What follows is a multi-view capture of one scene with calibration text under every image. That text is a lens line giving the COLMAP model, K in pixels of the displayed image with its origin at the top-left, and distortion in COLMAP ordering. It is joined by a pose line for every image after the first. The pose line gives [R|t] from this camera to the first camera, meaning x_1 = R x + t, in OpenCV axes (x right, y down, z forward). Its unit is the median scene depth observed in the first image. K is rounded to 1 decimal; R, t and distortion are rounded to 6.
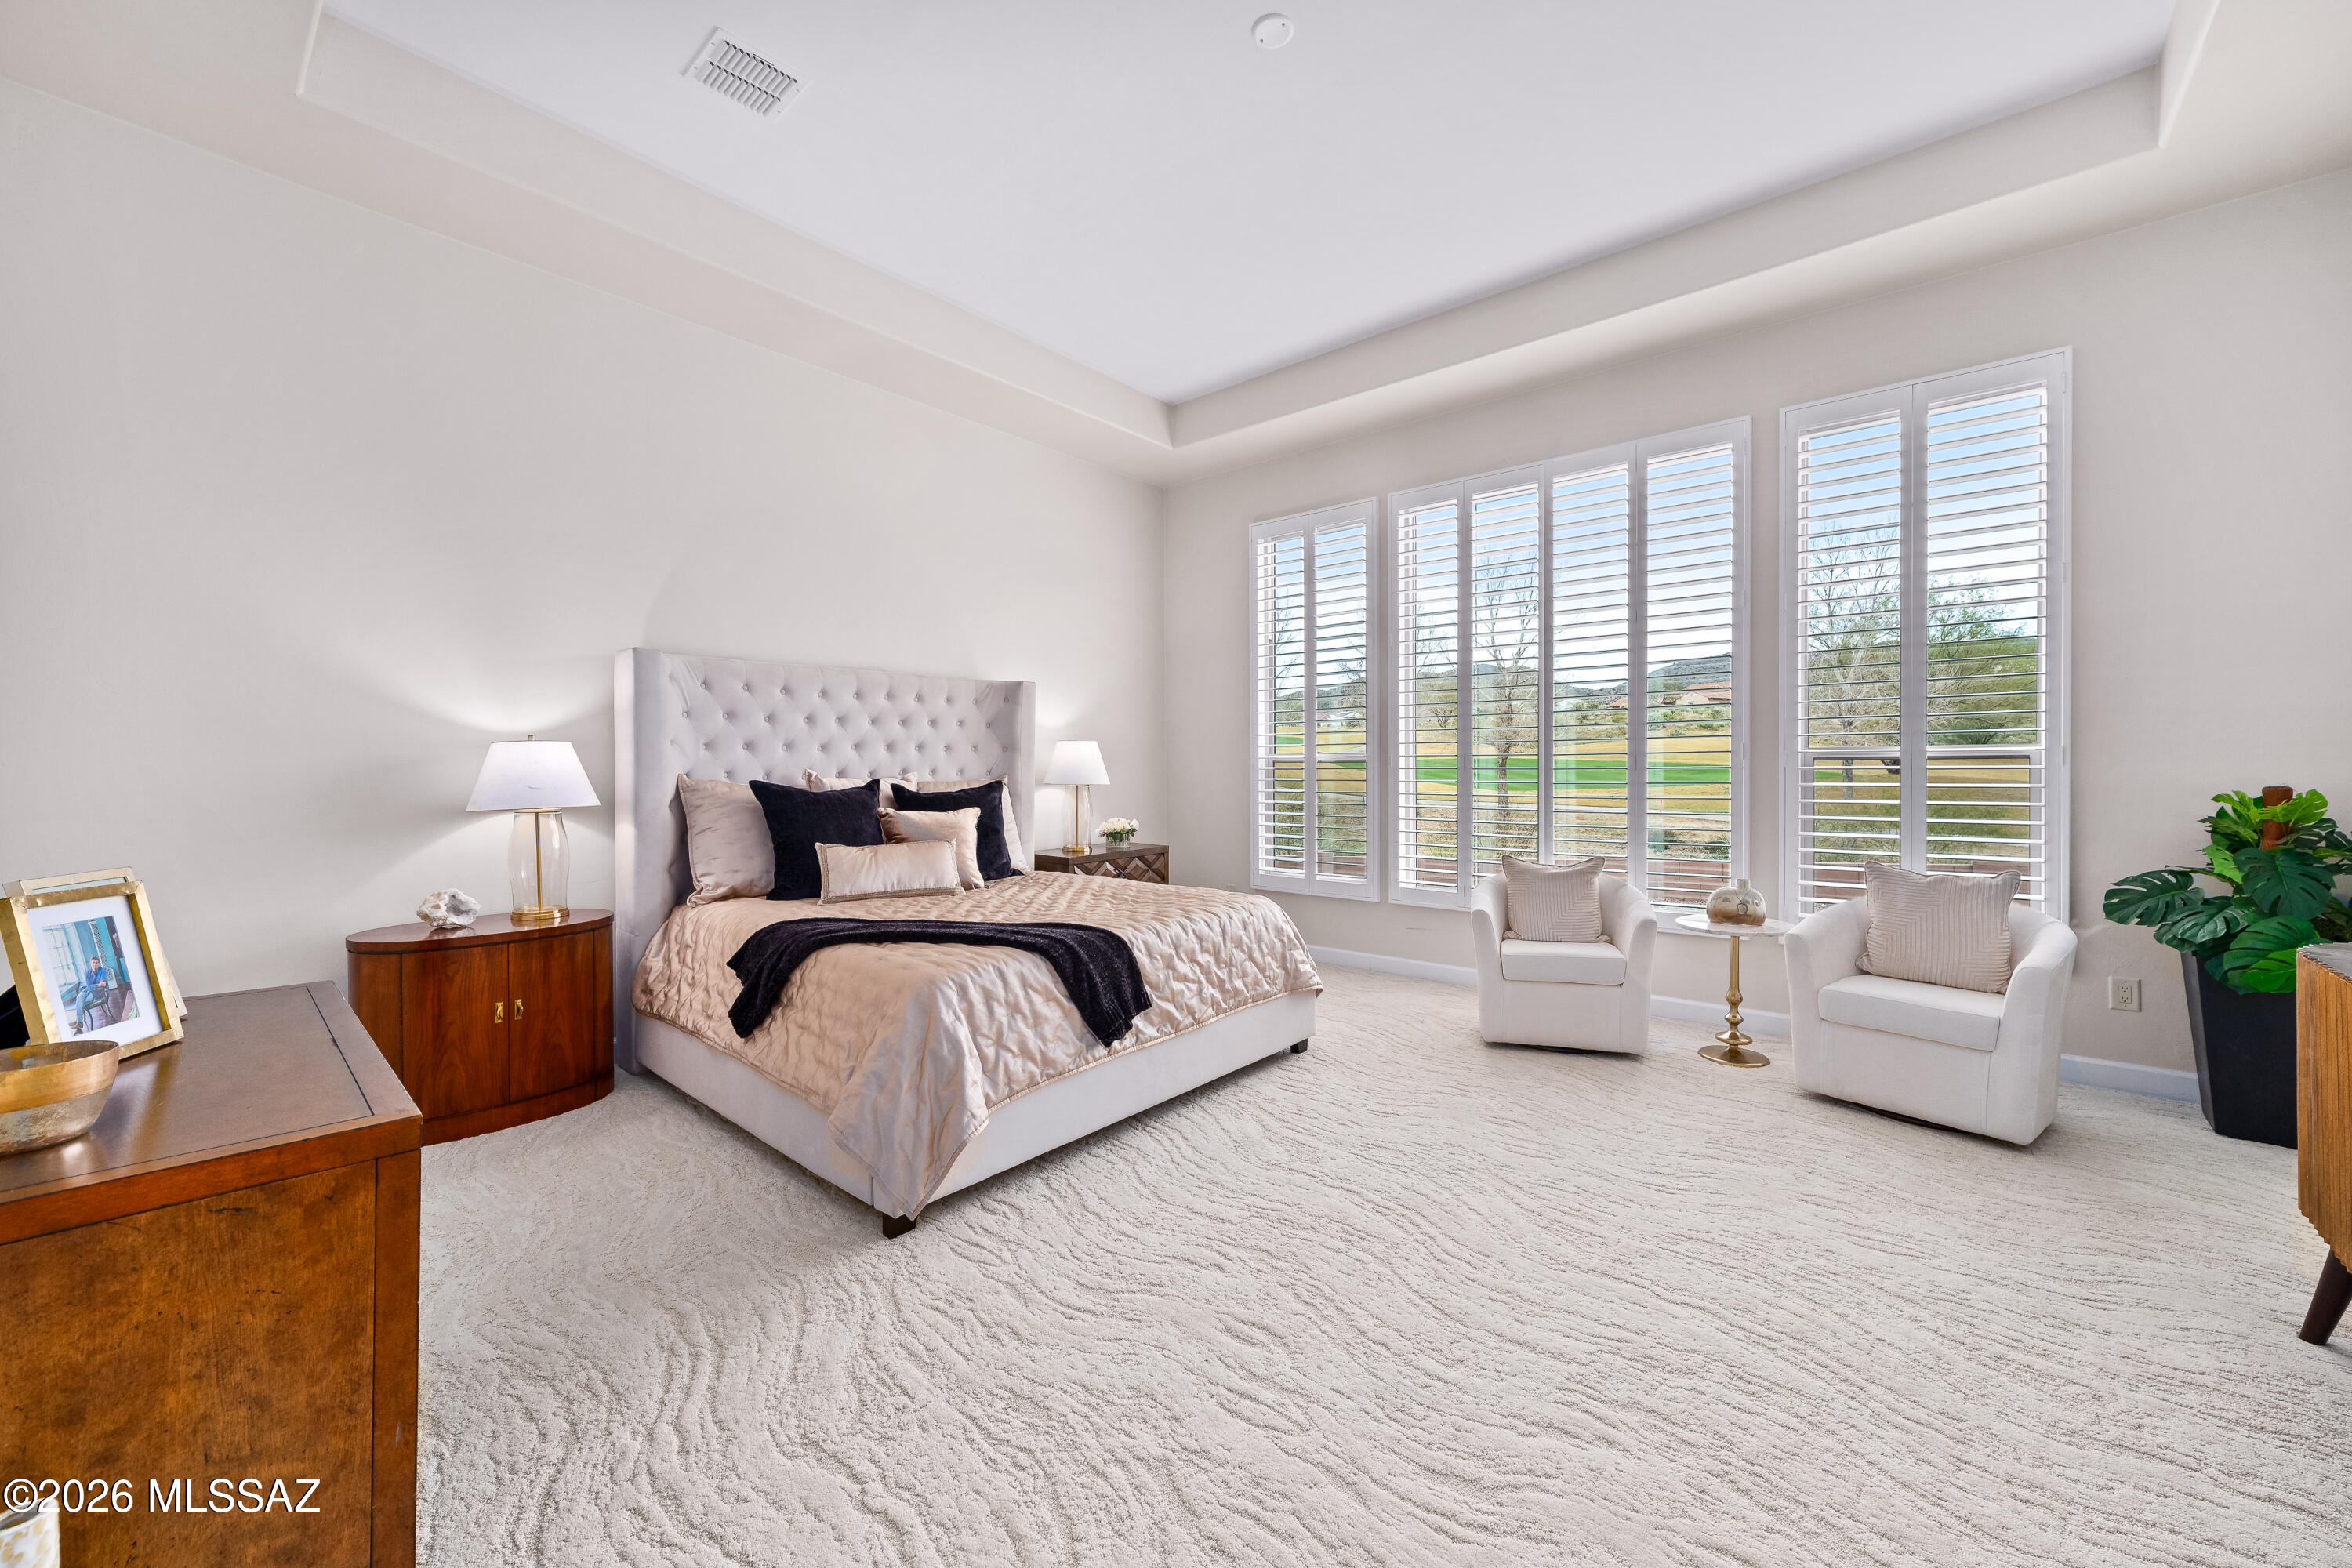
lens RADIAL K [[898.4, 0, 1186.5], [0, 898.4, 757.2], [0, 0, 1]] dist [-0.002369, 0.000078]
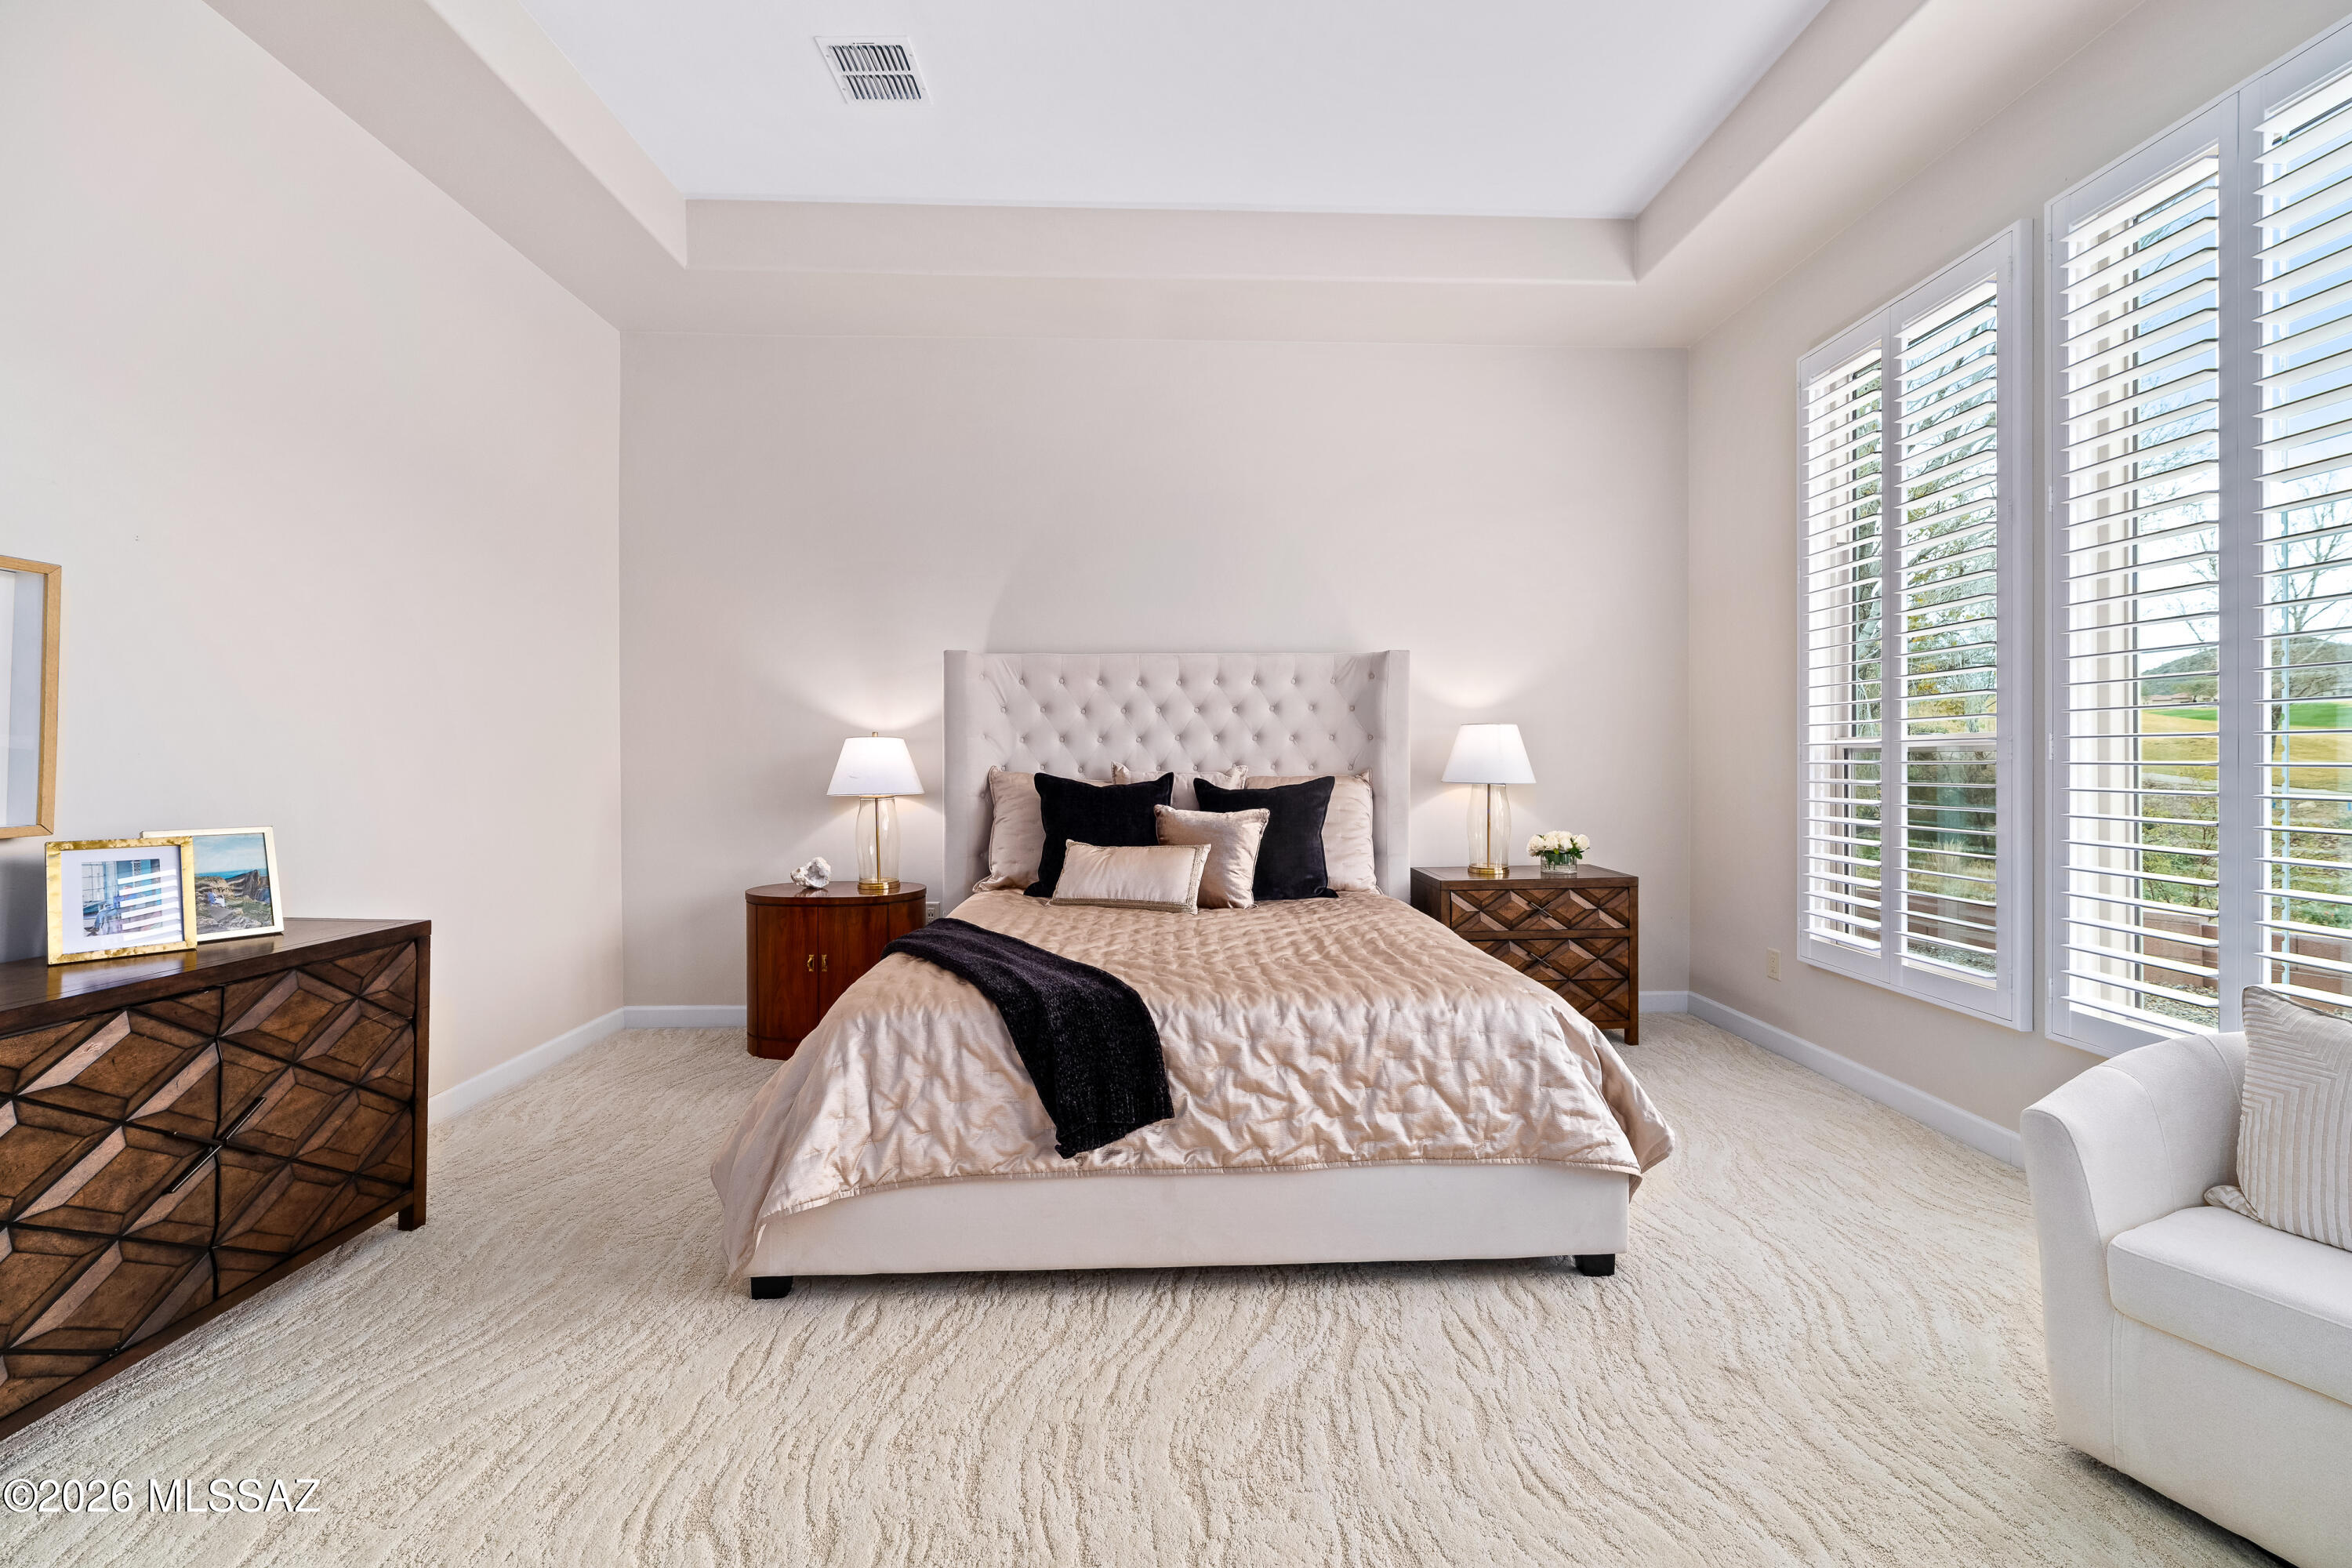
lens RADIAL K [[898.4, 0, 1186.5], [0, 898.4, 757.2], [0, 0, 1]] dist [-0.002369, 0.000078]
pose [[0.674129, -0.001323, -0.738612, 0.400466], [0.007962, 0.999953, 0.005476, 0.004692], [0.738570, -0.009572, 0.674108, 0.483862]]
